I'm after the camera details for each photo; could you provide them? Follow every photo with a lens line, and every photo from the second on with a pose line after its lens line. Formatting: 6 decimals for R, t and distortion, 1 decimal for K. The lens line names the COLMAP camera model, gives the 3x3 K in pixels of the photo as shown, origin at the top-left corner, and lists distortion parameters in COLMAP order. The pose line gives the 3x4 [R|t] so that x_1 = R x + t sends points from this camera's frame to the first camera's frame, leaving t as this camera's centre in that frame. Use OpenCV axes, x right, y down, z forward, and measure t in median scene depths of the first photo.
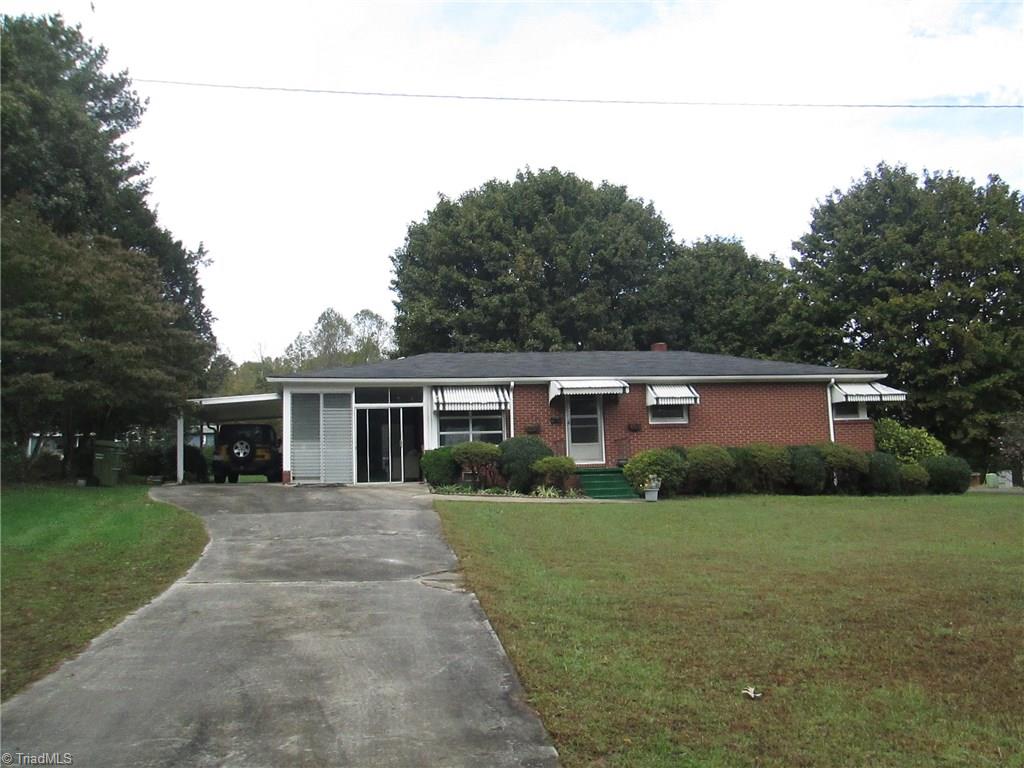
lens RADIAL K [[820.8, 0, 508.1], [0, 820.8, 377.9], [0, 0, 1]] dist [-0.061732, 0.011771]
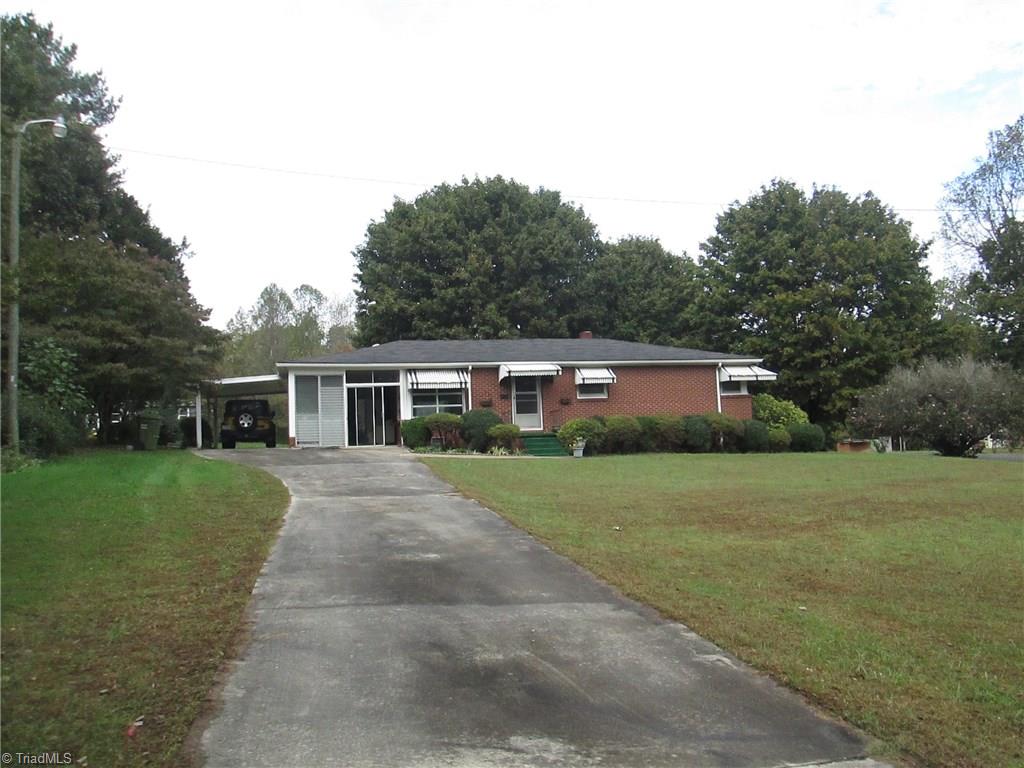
lens RADIAL K [[820.8, 0, 515.1], [0, 820.8, 384.7], [0, 0, 1]] dist [-0.061732, 0.011771]
pose [[0.995979, -0.001732, 0.089570, -0.027909], [-0.002106, 0.999084, 0.042736, -0.014511], [-0.089562, -0.042753, 0.995063, -0.189954]]
